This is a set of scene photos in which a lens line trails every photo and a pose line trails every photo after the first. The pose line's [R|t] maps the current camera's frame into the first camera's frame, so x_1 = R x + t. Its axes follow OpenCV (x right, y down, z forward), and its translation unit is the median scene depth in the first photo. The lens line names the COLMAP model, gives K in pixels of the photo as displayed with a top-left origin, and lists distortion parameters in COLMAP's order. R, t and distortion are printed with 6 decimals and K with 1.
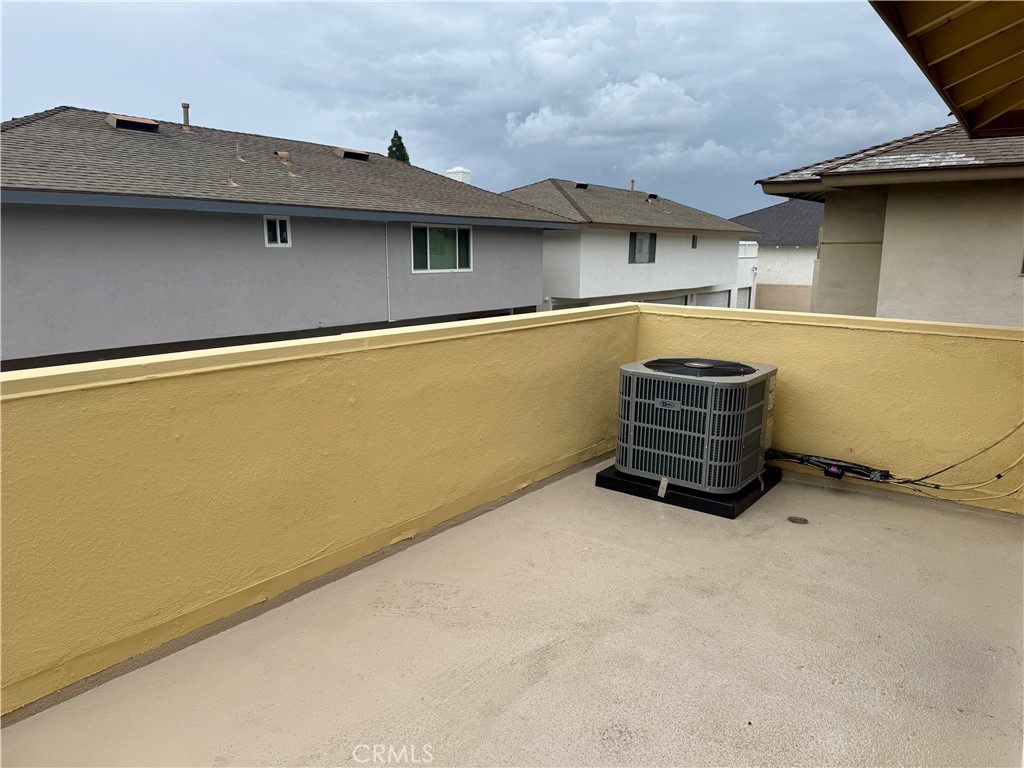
lens RADIAL K [[698.8, 0, 507.7], [0, 698.8, 384.2], [0, 0, 1]] dist [0.025040, -0.057985]
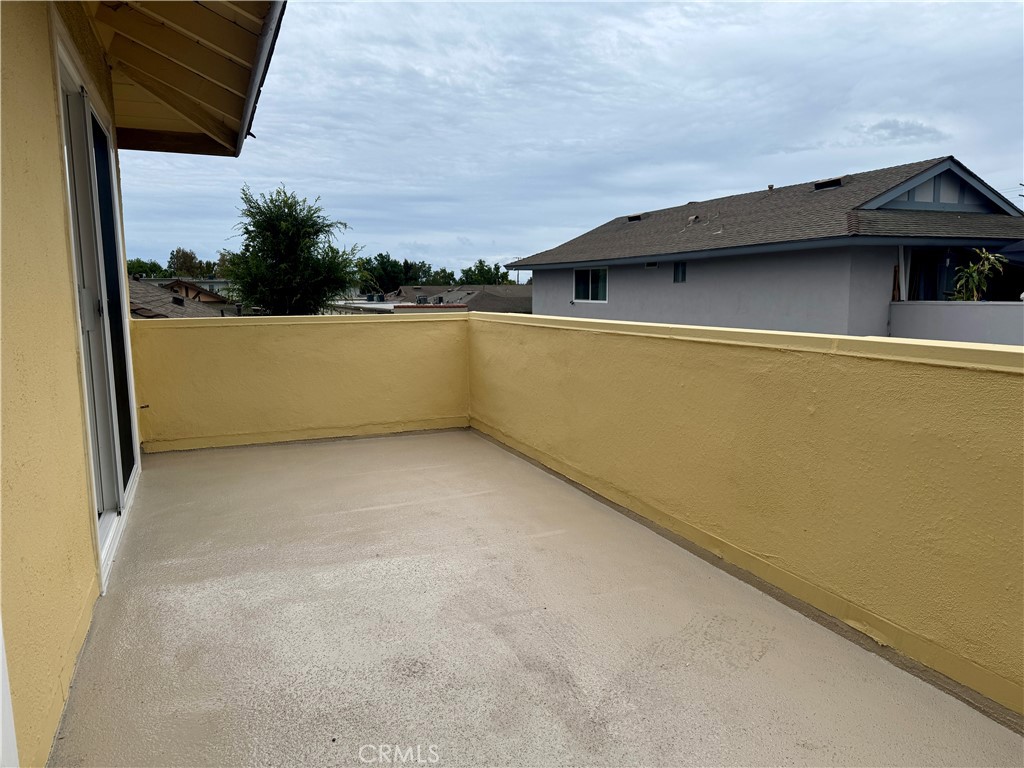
lens RADIAL K [[698.8, 0, 508.6], [0, 698.8, 387.8], [0, 0, 1]] dist [0.025040, -0.057985]
pose [[-0.509004, 0.113244, -0.853282, 0.739513], [-0.153885, 0.963365, 0.219650, -0.142939], [0.846897, 0.243110, -0.472930, 1.173929]]
